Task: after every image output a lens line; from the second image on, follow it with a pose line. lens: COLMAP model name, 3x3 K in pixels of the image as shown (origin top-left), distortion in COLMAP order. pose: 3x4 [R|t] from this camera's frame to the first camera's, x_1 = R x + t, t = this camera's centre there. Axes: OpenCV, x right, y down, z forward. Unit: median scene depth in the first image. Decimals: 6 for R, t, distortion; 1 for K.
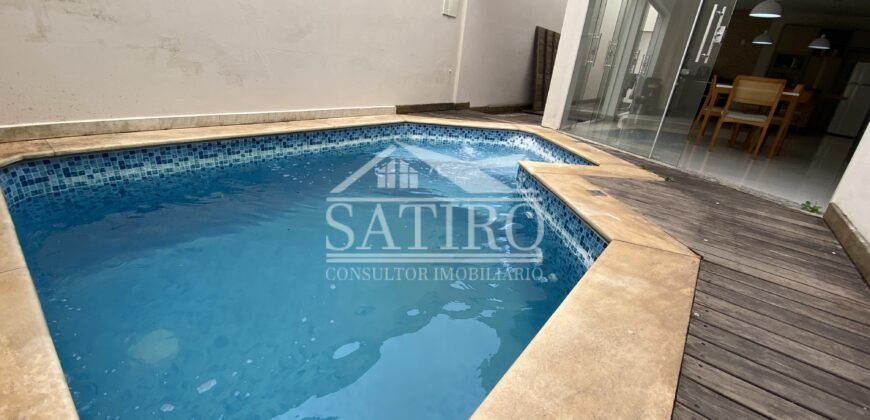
lens RADIAL K [[352.6, 0, 435.0], [0, 352.6, 210.0], [0, 0, 1]] dist [0.000159, -0.010900]
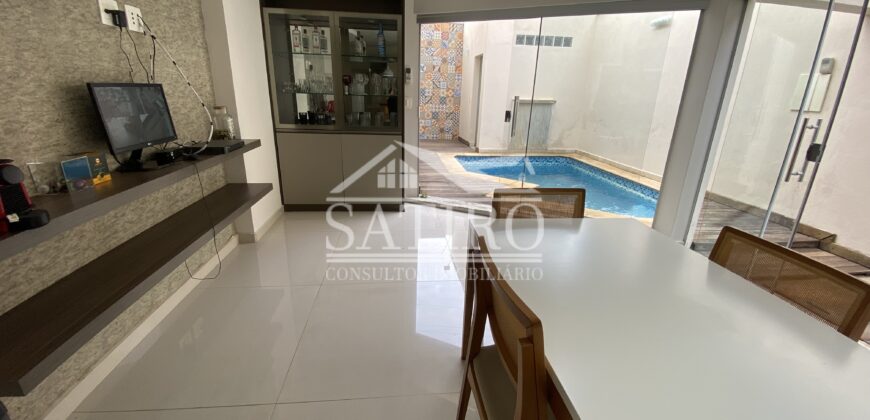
lens RADIAL K [[352.6, 0, 435.0], [0, 352.6, 210.0], [0, 0, 1]] dist [0.000159, -0.010900]
pose [[-0.705634, 0.119180, -0.698482, 2.514804], [-0.352785, 0.795801, 0.492182, -0.978779], [0.614511, 0.593714, -0.519500, 2.186309]]
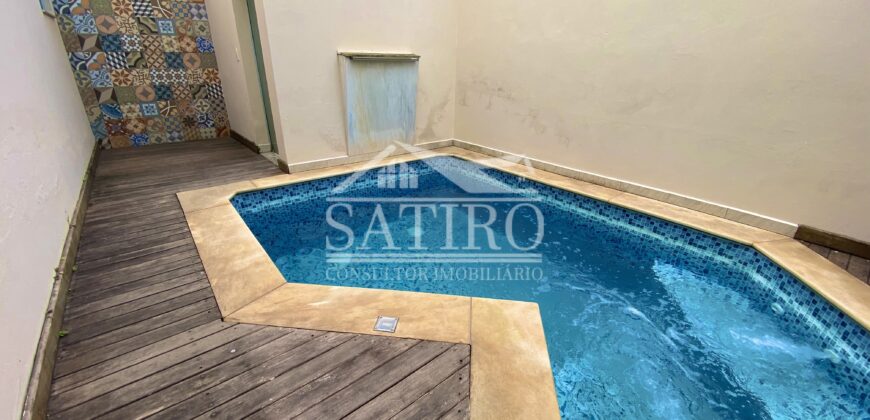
lens RADIAL K [[343.7, 0, 435.0], [0, 343.7, 210.0], [0, 0, 1]] dist [0.000339, -0.000135]
pose [[-0.198972, 0.298101, -0.933566, 1.021732], [-0.412586, 0.838596, 0.355711, -0.540500], [0.888922, 0.455953, -0.043865, 0.989385]]
